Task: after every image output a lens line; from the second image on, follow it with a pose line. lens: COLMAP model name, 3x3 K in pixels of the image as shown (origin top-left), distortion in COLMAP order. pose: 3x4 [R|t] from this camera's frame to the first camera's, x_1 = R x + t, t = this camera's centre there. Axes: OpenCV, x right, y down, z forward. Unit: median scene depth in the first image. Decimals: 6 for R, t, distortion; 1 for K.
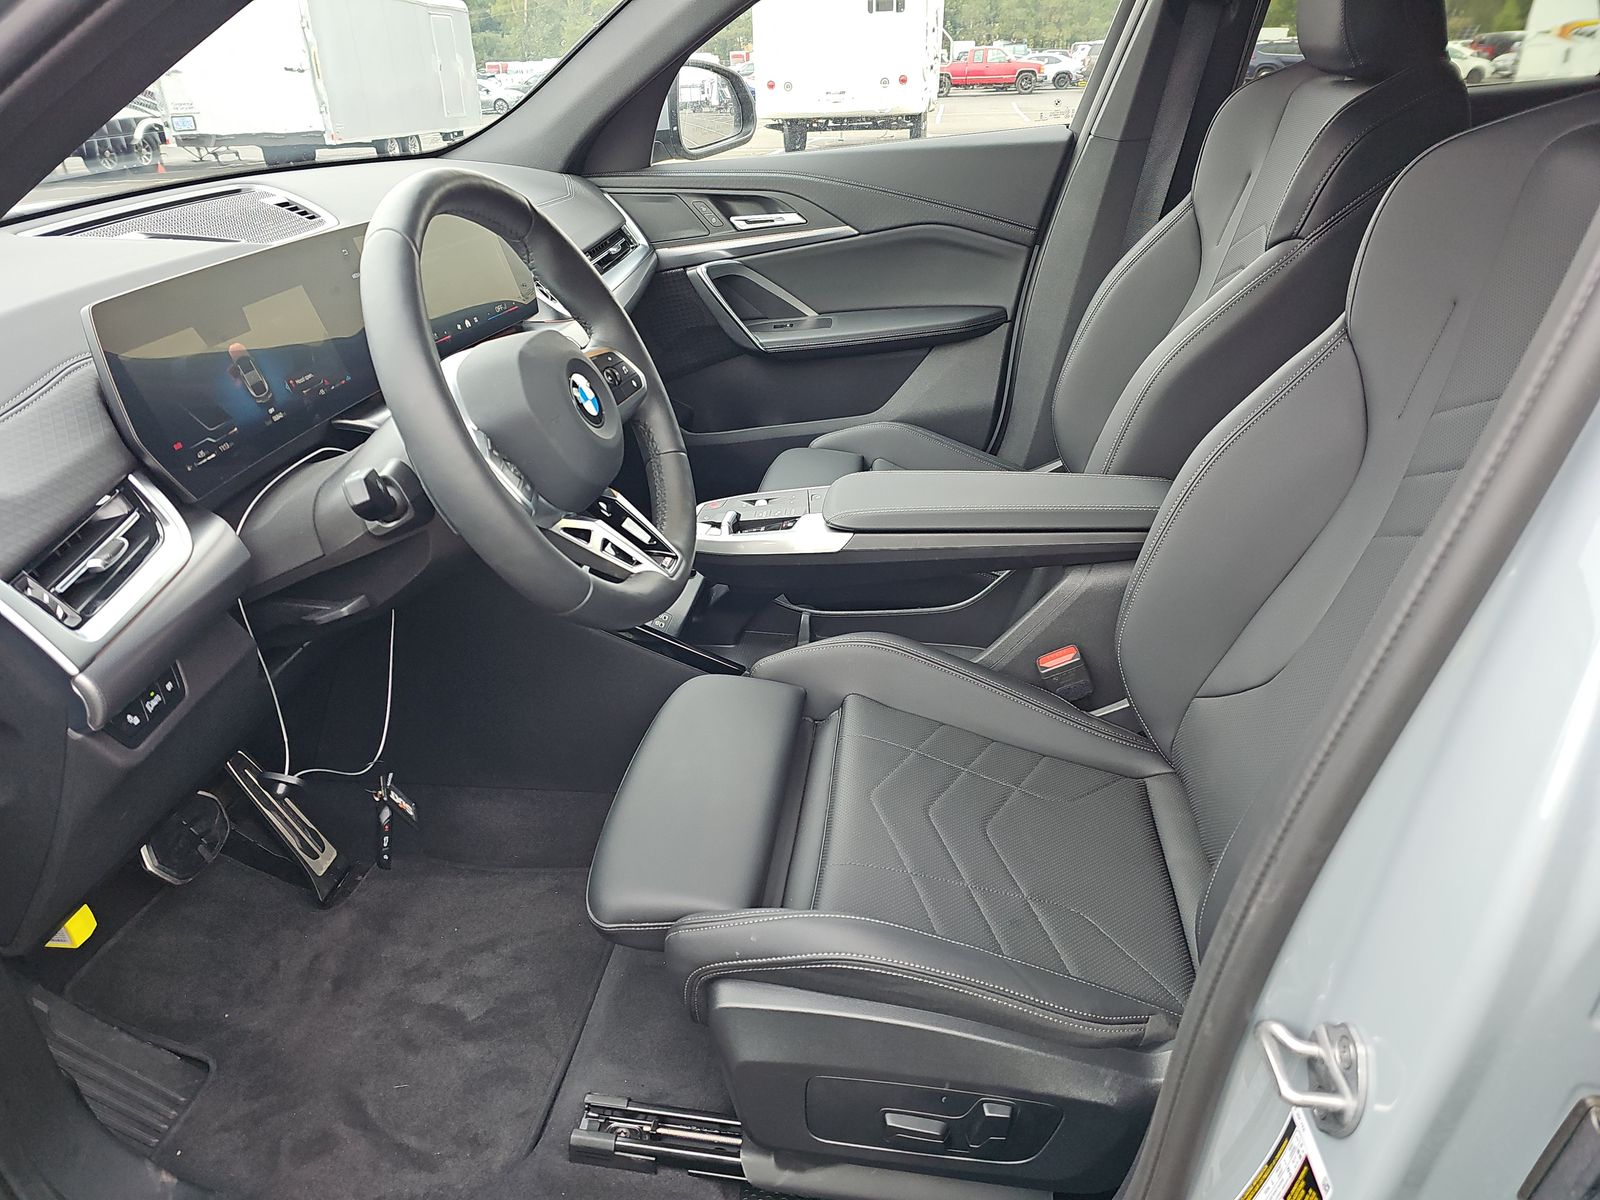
lens RADIAL K [[1052.7, 0, 801.0], [0, 1052.7, 598.3], [0, 0, 1]] dist [-0.005783, -0.012782]
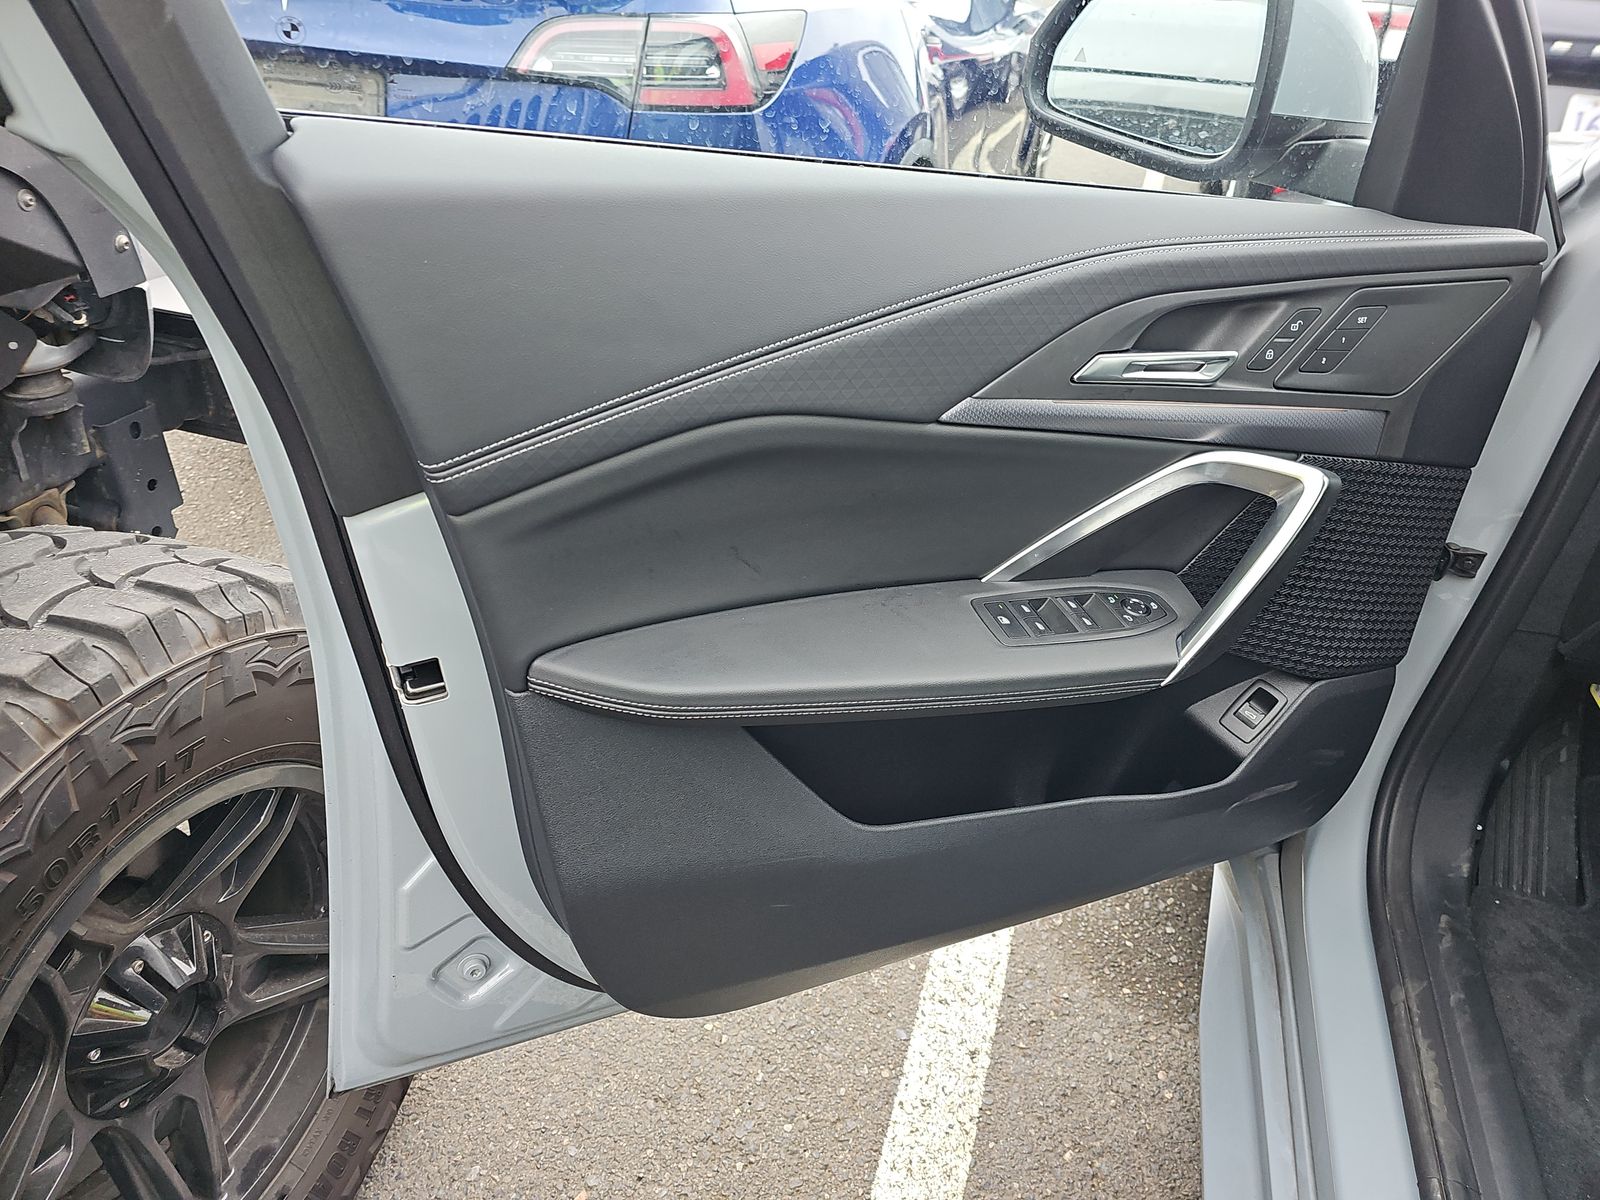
lens RADIAL K [[1052.7, 0, 800.6], [0, 1052.7, 601.7], [0, 0, 1]] dist [-0.005783, -0.012782]
pose [[-0.166084, 0.579836, -0.797626, 0.260969], [-0.487088, 0.655059, 0.577619, 0.015702], [0.857416, 0.484447, 0.173636, -0.030934]]
